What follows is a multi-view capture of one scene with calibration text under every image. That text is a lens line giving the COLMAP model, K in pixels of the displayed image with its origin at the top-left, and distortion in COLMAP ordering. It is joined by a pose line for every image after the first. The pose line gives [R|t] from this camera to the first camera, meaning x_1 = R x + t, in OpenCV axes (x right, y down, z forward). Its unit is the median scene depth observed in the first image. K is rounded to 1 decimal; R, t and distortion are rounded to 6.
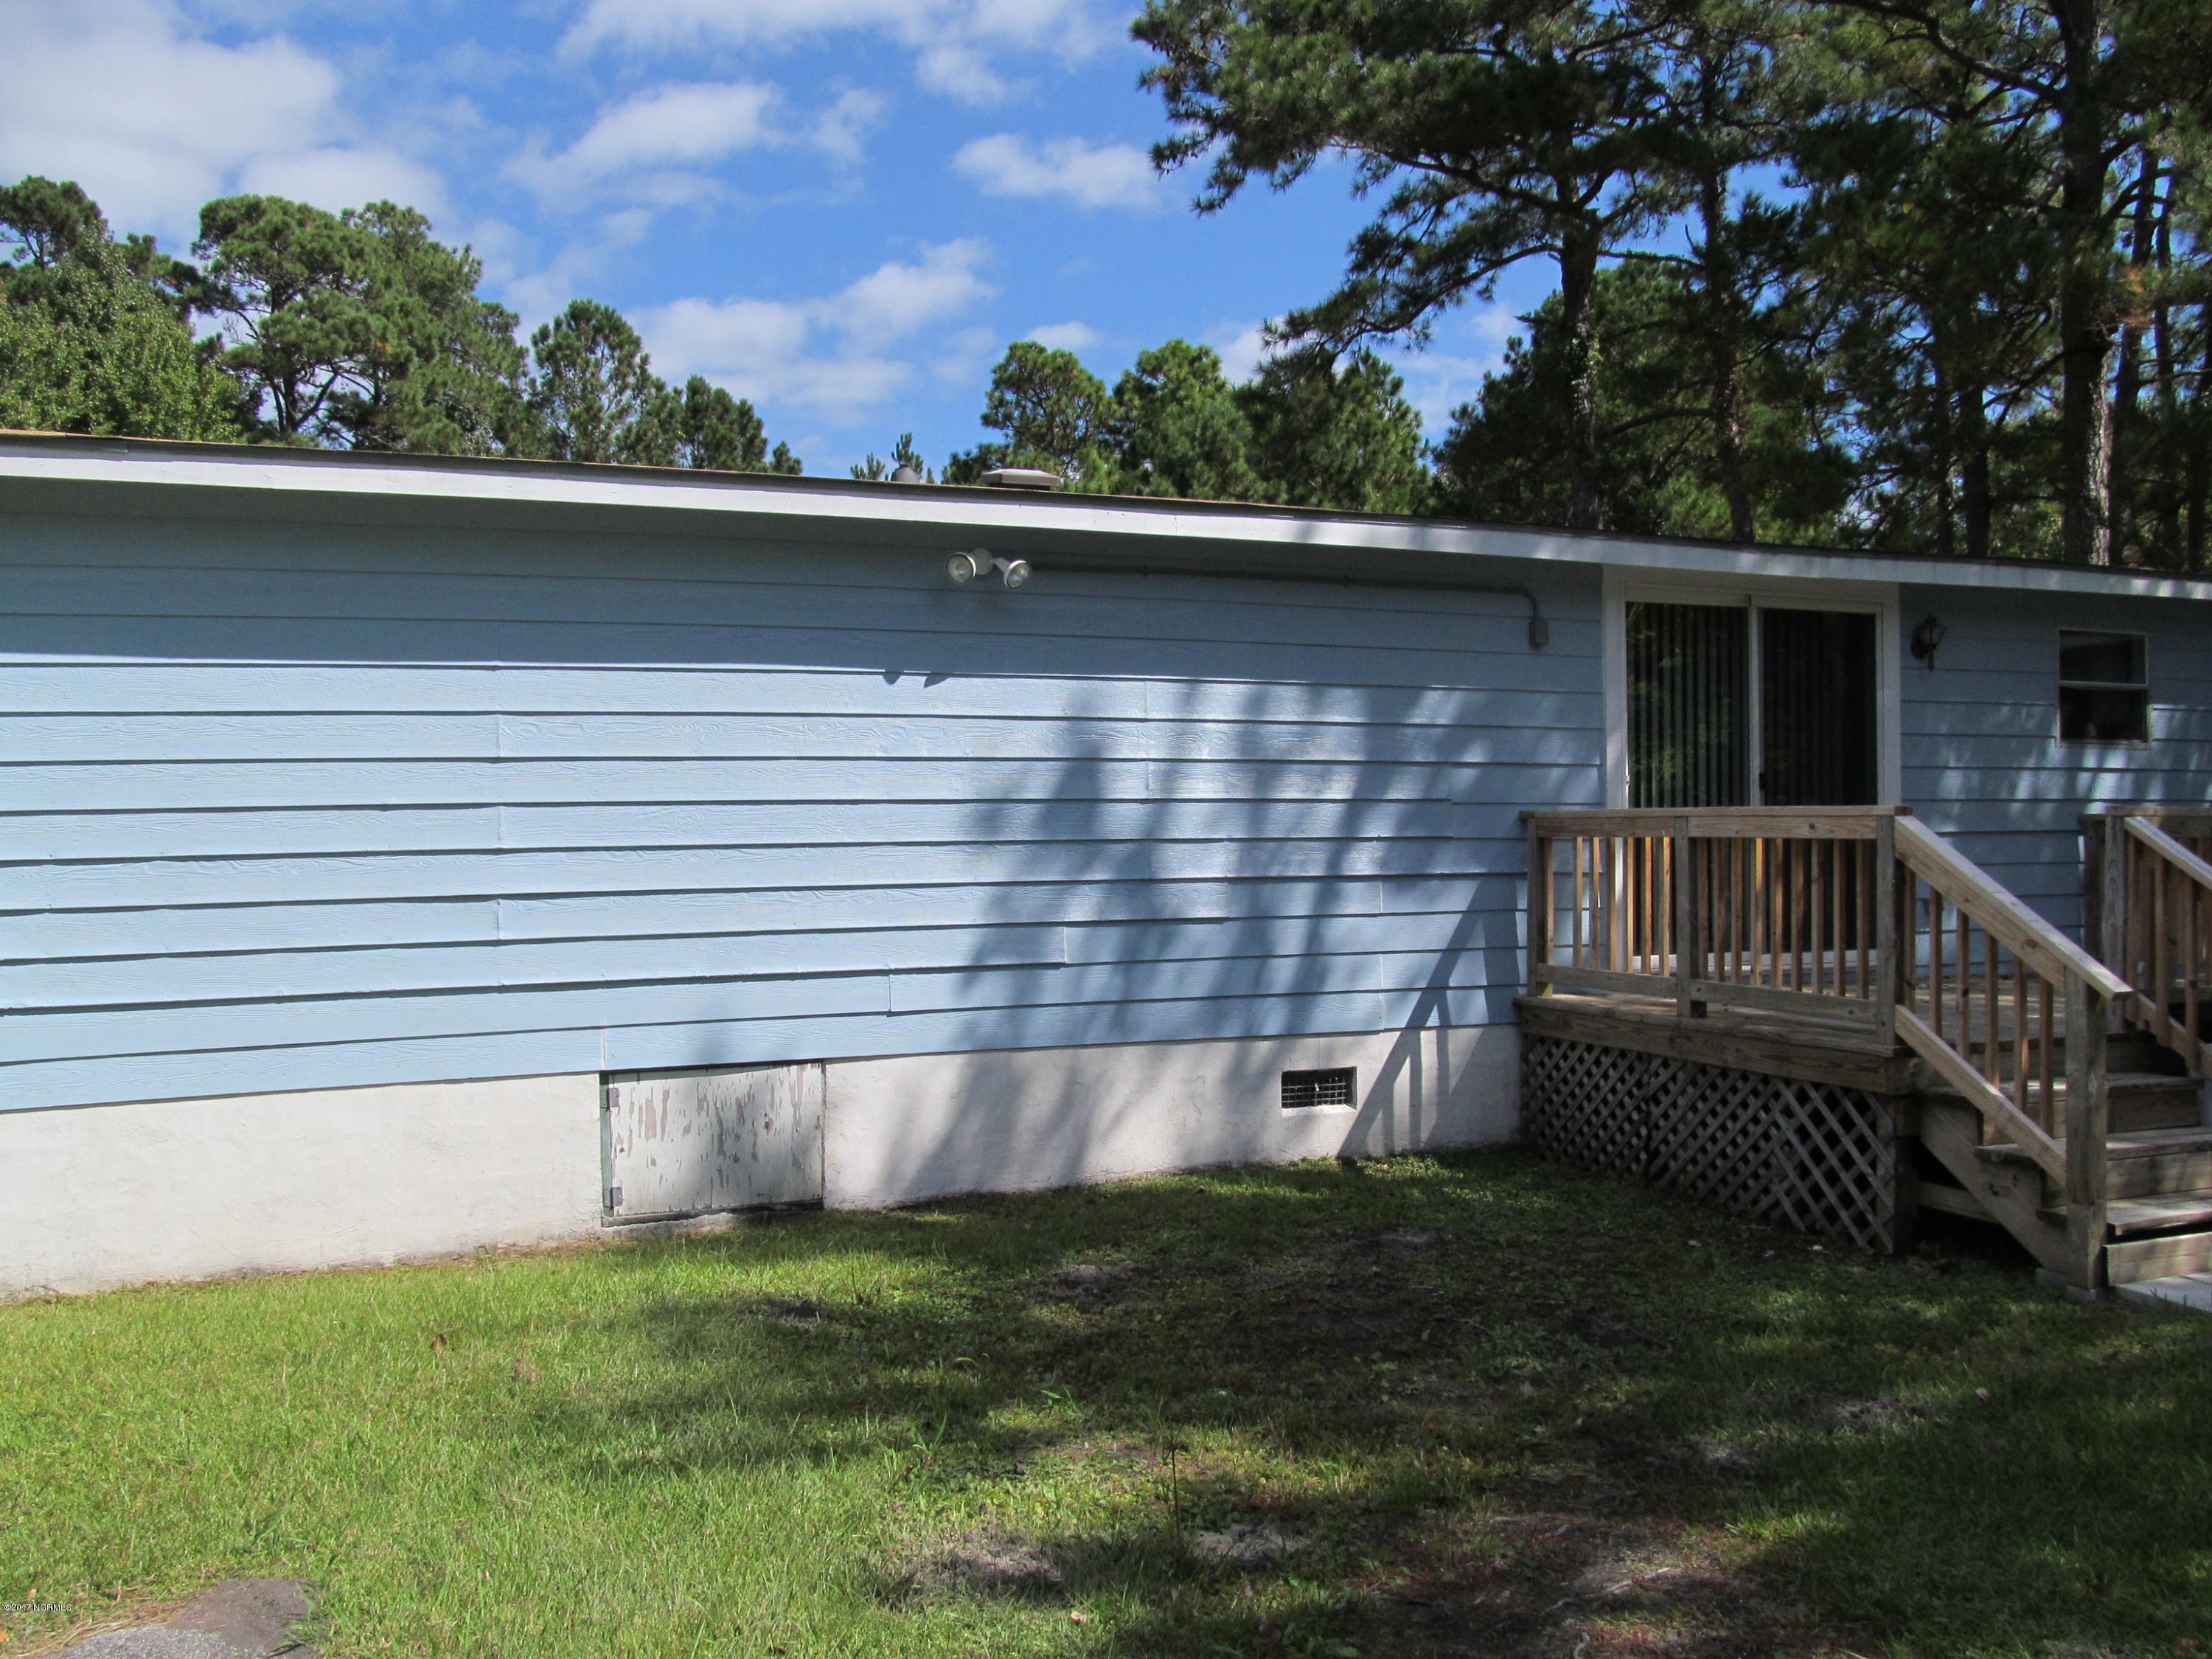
lens RADIAL K [[1806.4, 0, 1106.6], [0, 1806.4, 865.8], [0, 0, 1]] dist [-0.037924, 0.015750]
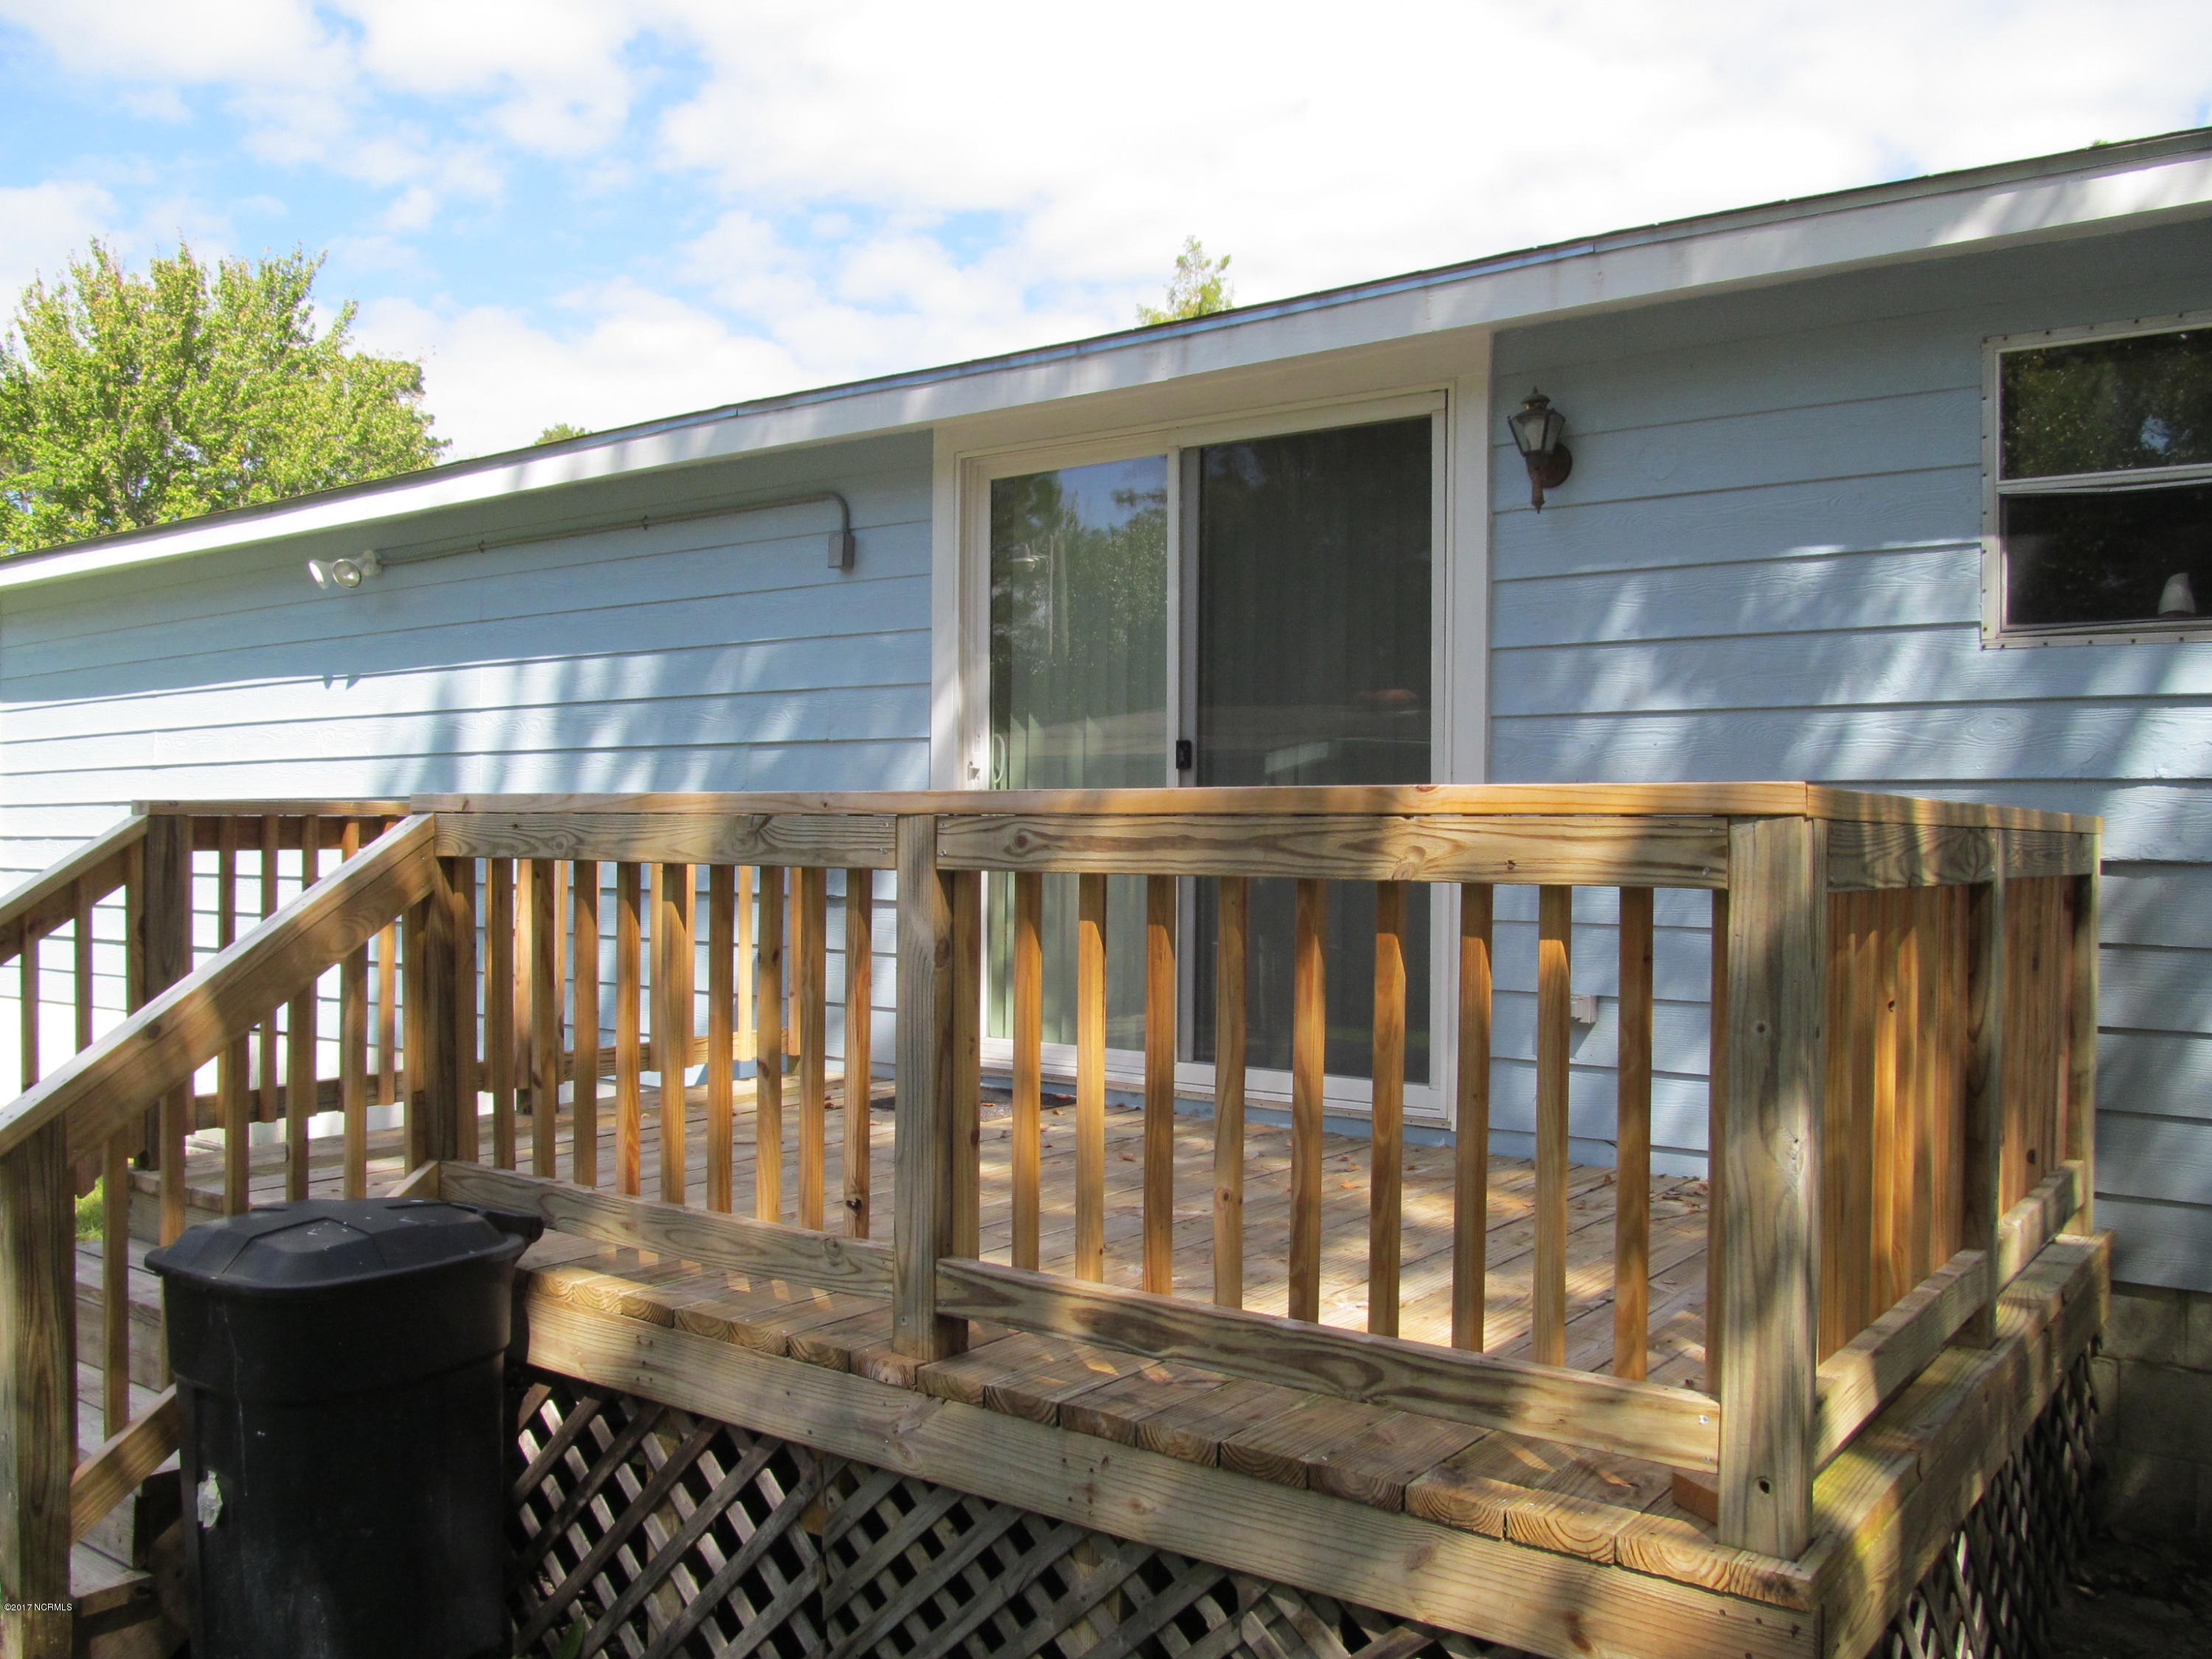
lens RADIAL K [[1852.6, 0, 1106.0], [0, 1852.6, 829.5], [0, 0, 1]] dist [-0.051748, -0.002951]
pose [[0.502319, 0.009750, -0.864627, 0.276460], [-0.032685, 0.999436, -0.007718, -0.005945], [0.864064, 0.032137, 0.502354, 0.221461]]
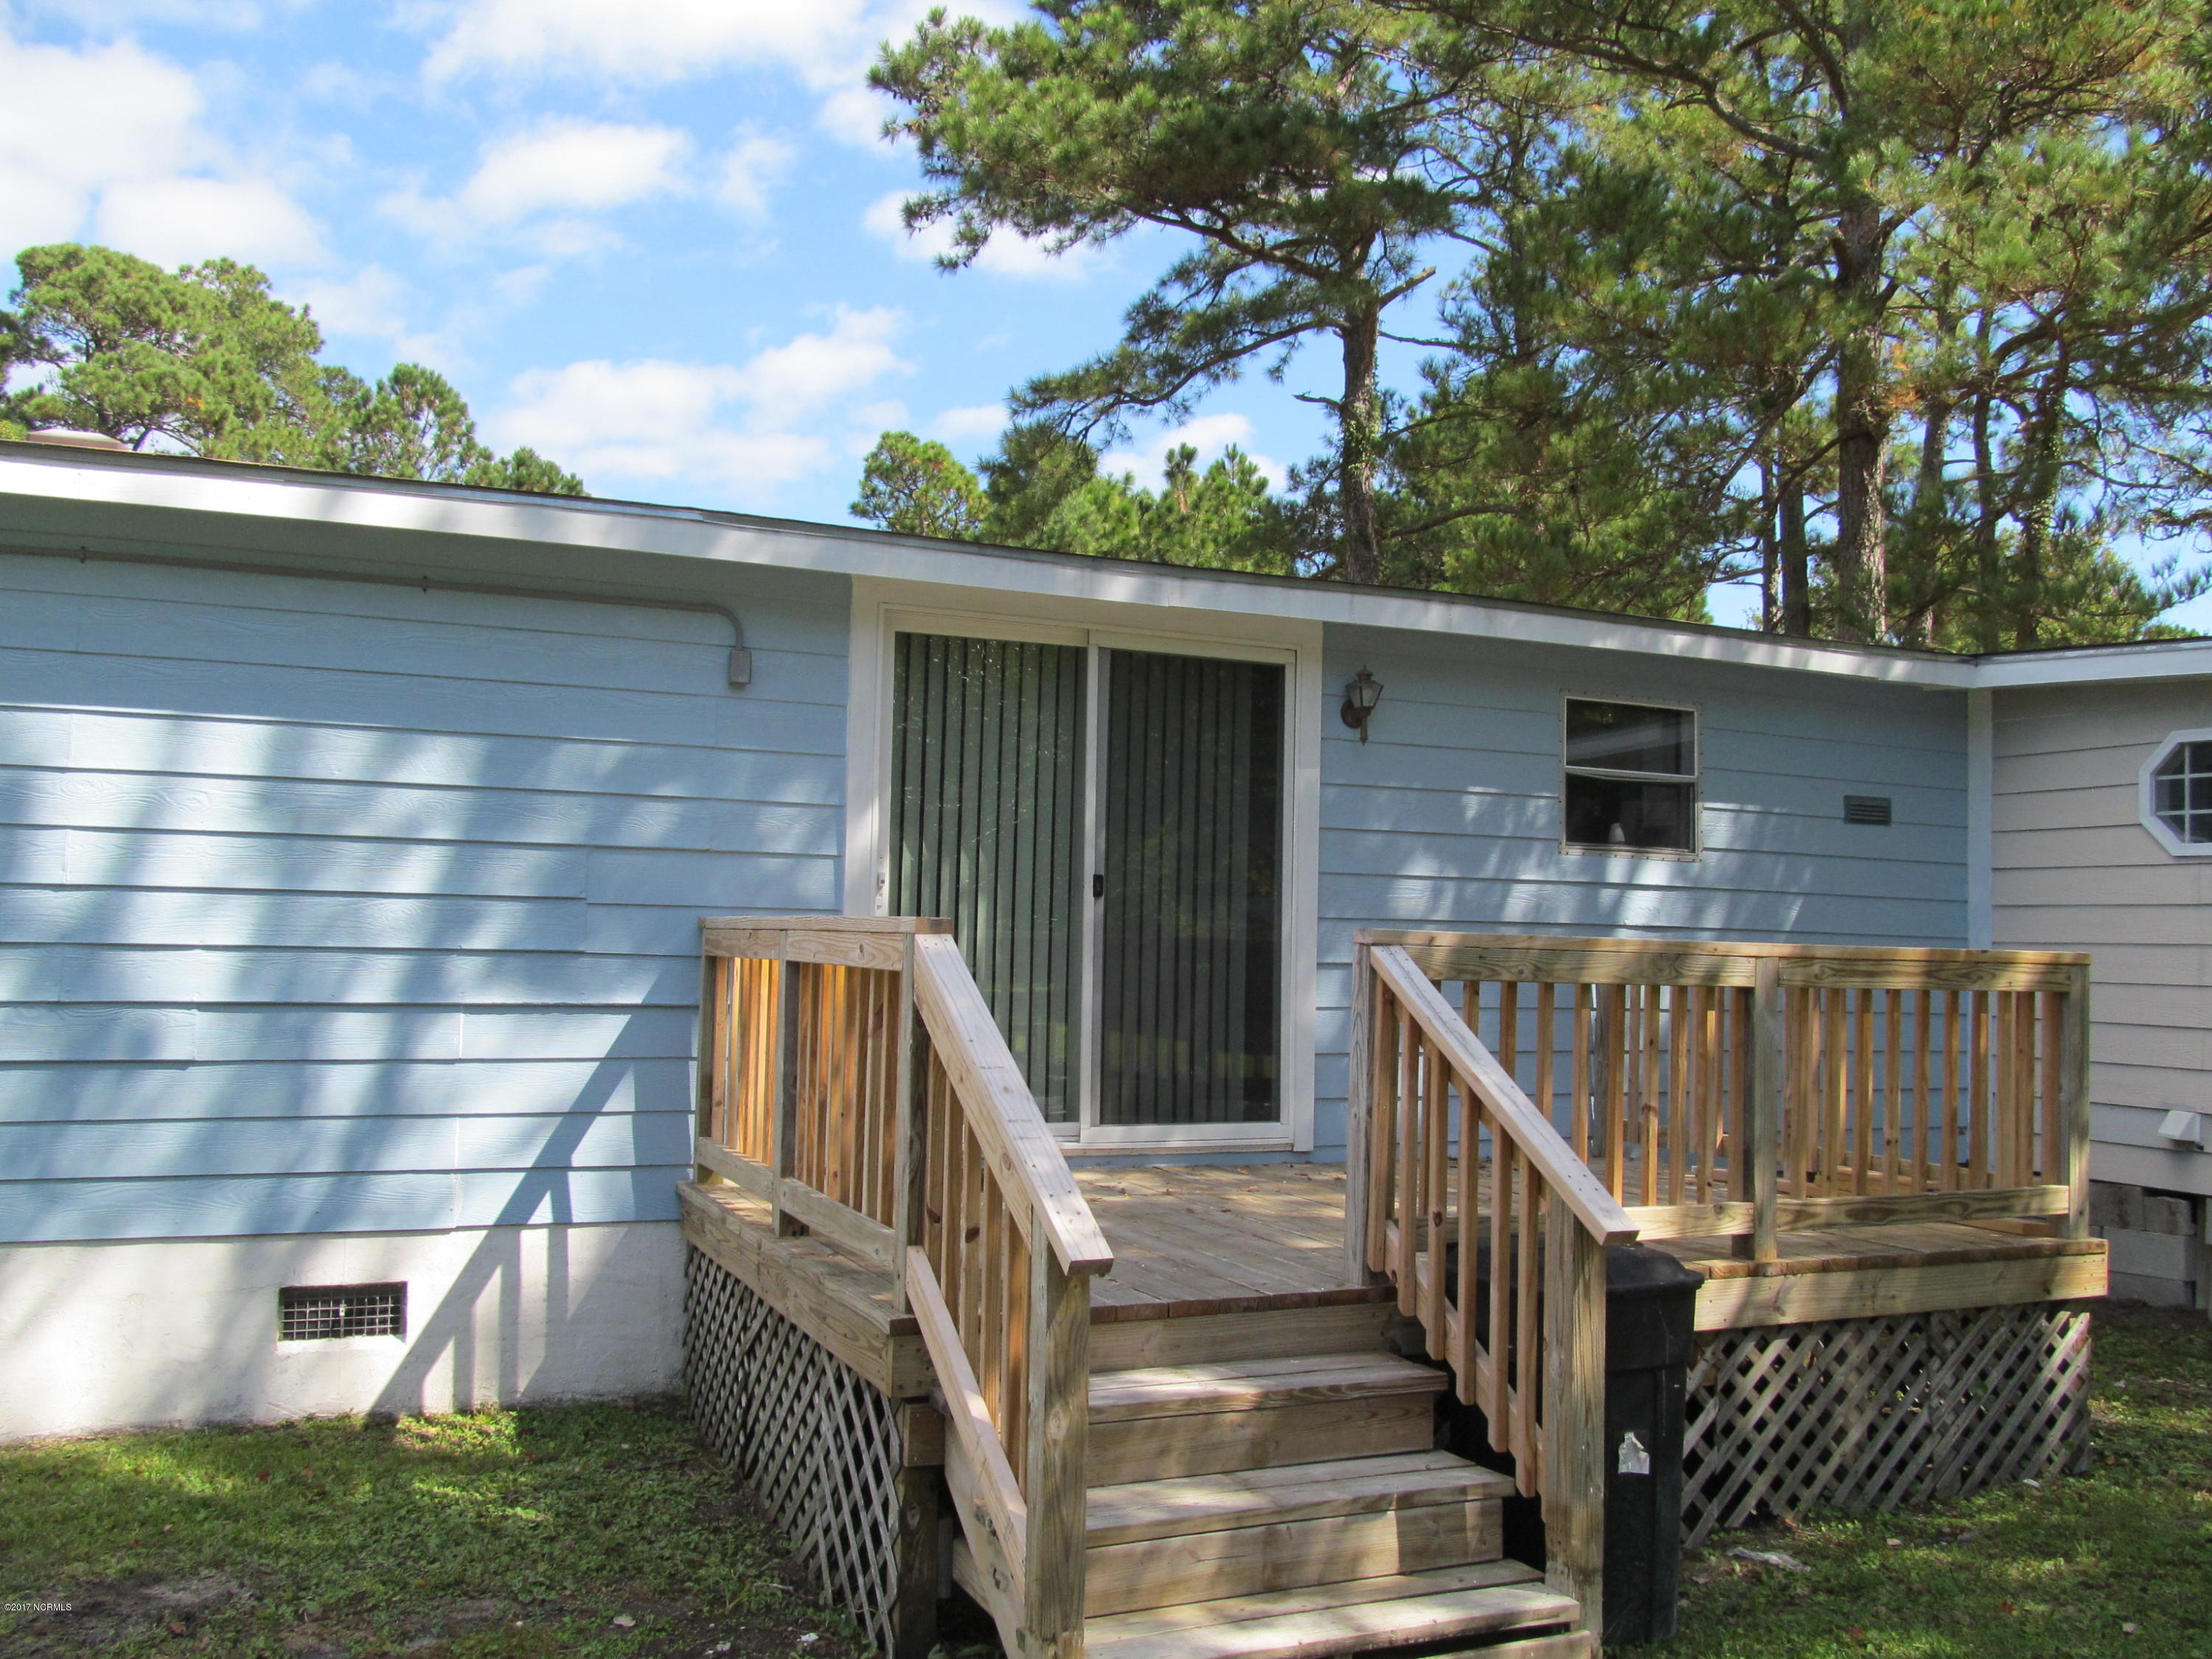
lens RADIAL K [[1810.3, 0, 1108.9], [0, 1810.3, 865.7], [0, 0, 1]] dist [-0.010007, -0.009710]
pose [[0.998791, 0.029397, 0.039405, 0.108279], [-0.027056, 0.997909, -0.058695, -0.003906], [-0.041048, 0.057558, 0.997498, 0.085548]]
